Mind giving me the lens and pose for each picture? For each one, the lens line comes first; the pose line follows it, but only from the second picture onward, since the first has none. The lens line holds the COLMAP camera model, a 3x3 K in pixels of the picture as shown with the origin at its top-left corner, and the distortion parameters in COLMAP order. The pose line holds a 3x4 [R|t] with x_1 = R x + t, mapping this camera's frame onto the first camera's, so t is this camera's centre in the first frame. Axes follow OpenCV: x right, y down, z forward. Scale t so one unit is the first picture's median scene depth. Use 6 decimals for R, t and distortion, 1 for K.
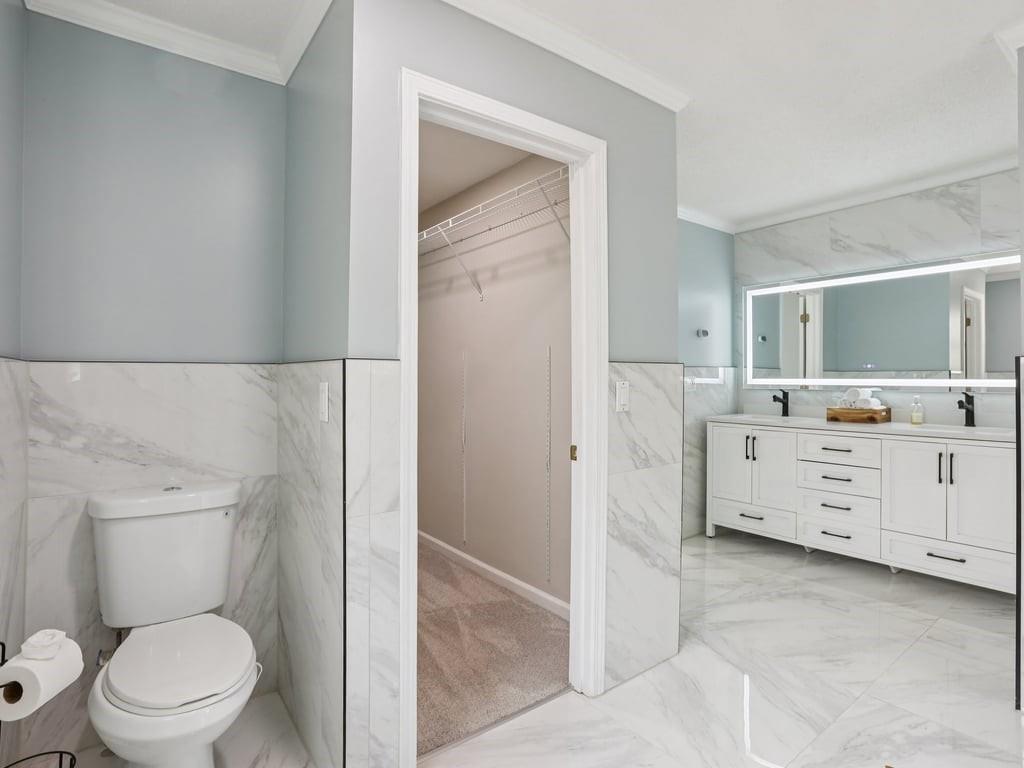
lens RADIAL K [[531.1, 0, 507.3], [0, 531.1, 387.1], [0, 0, 1]] dist [-0.058461, 0.018493]
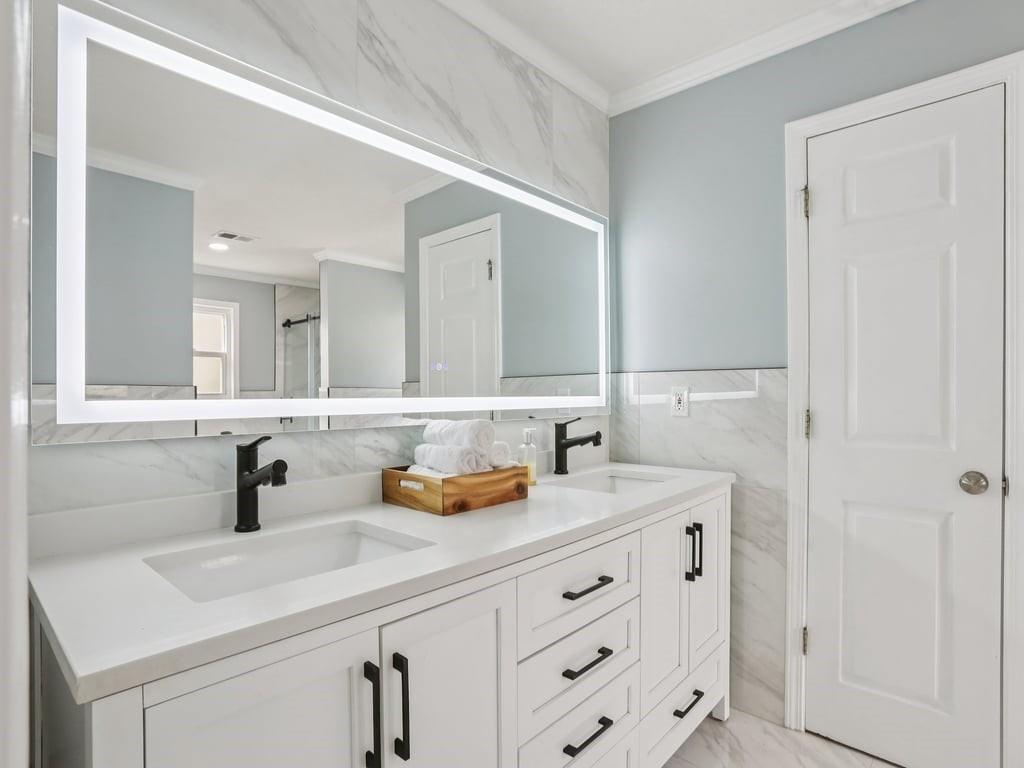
lens RADIAL K [[531.1, 0, 507.3], [0, 531.1, 387.1], [0, 0, 1]] dist [-0.058461, 0.018493]
pose [[-0.174380, 0.019053, 0.984494, 0.241002], [0.029217, 0.999473, -0.014168, -0.014586], [-0.984245, 0.026293, -0.174845, 0.950857]]
